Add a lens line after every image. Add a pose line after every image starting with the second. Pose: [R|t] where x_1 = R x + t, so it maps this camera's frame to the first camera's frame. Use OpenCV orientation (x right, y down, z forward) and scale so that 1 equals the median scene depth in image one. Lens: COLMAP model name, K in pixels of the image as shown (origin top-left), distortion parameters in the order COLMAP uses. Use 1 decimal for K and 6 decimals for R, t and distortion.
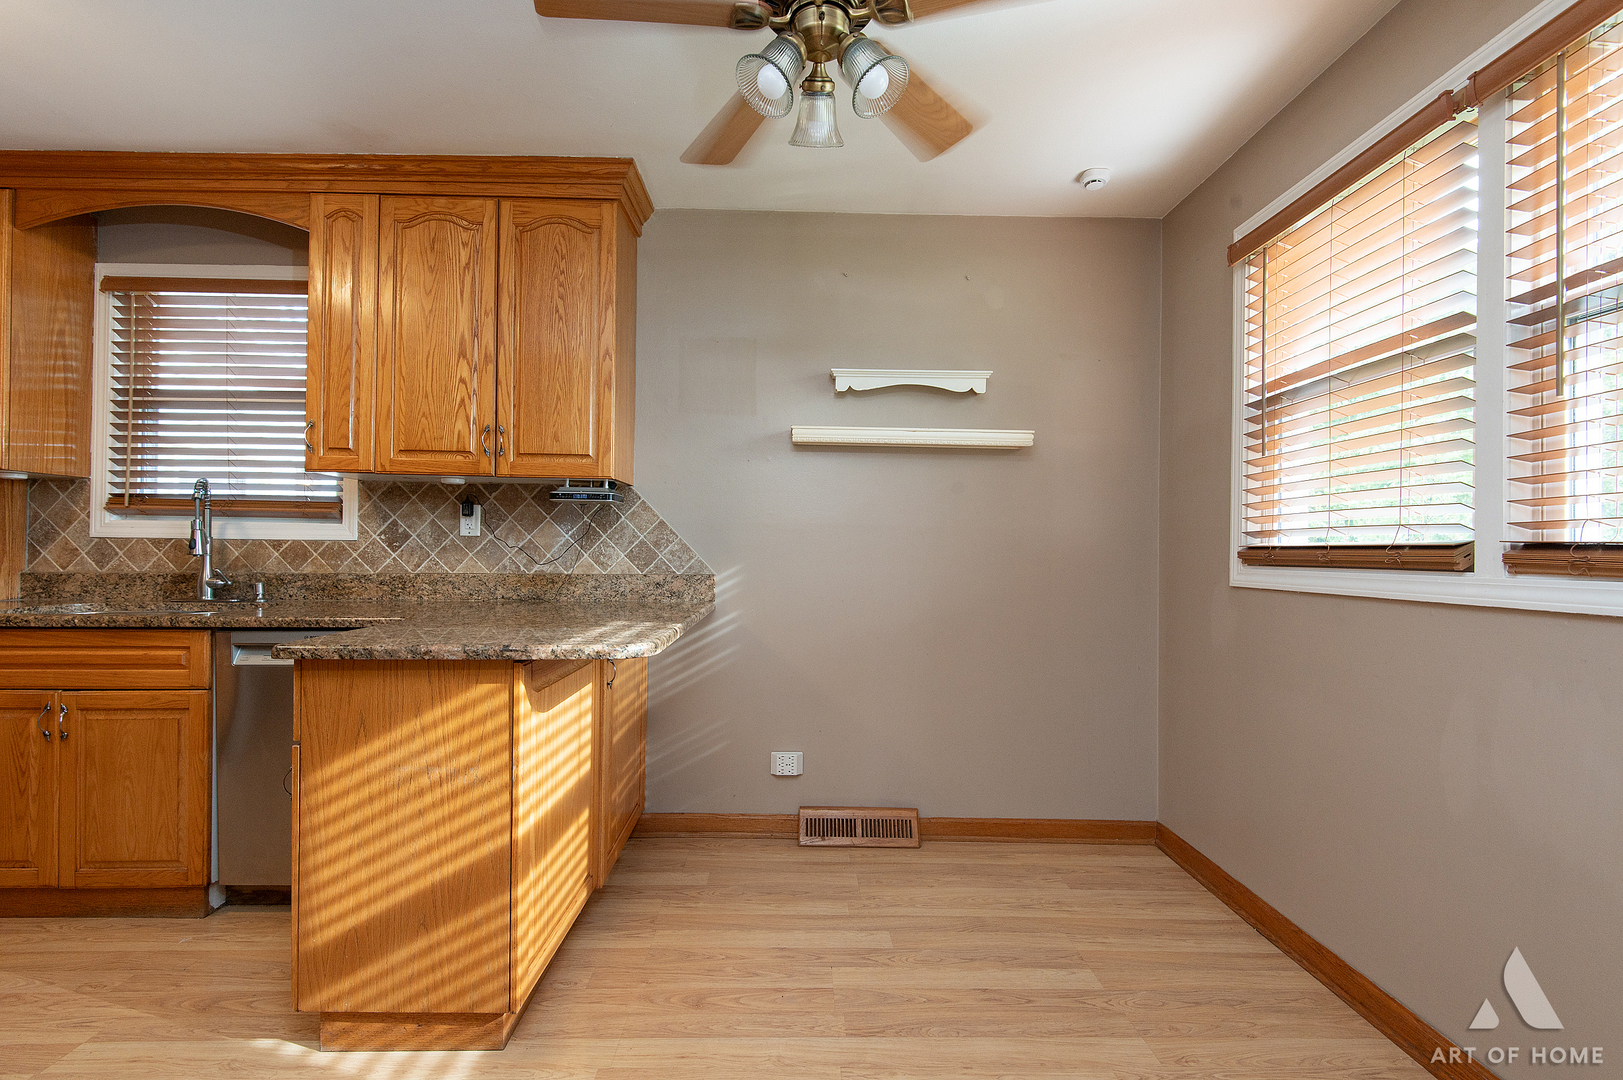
lens RADIAL K [[732.5, 0, 808.0], [0, 732.5, 538.0], [0, 0, 1]] dist [0.005109, -0.000641]
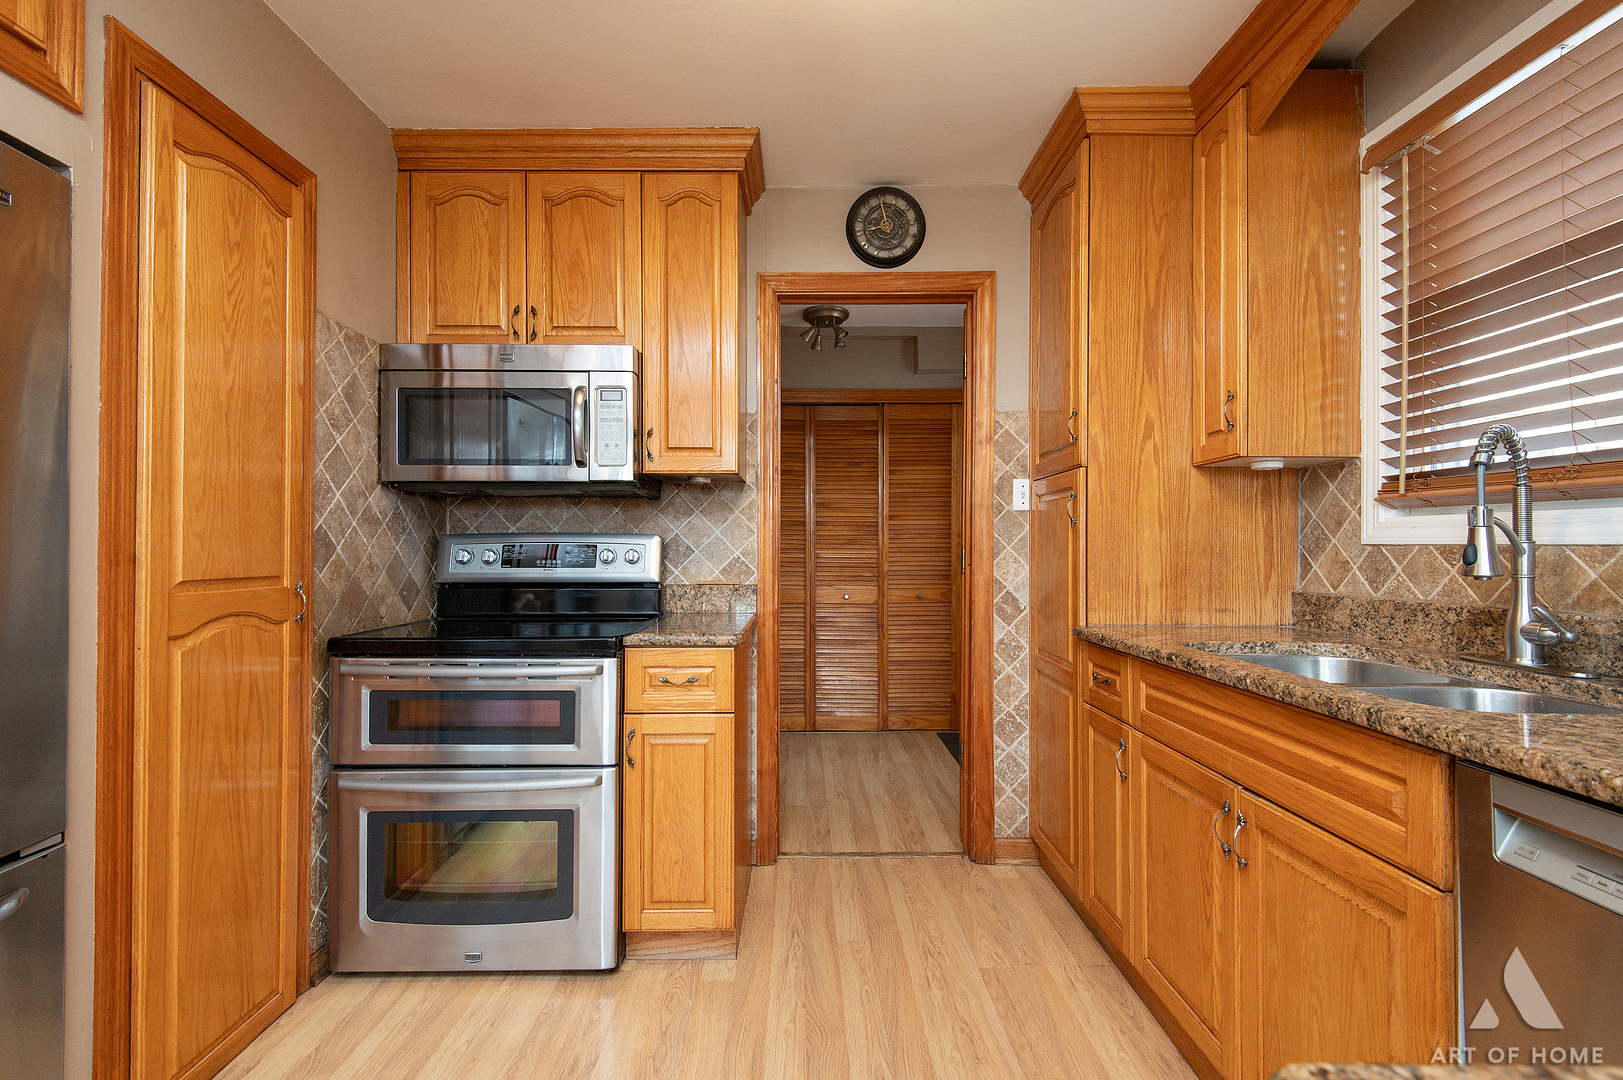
lens RADIAL K [[732.5, 0, 811.6], [0, 732.5, 539.5], [0, 0, 1]] dist [0.005109, -0.000641]
pose [[-0.011431, -0.017735, -0.999777, -0.297215], [0.008971, 0.999801, -0.017838, 0.001943], [0.999894, -0.009173, -0.011269, 0.505061]]
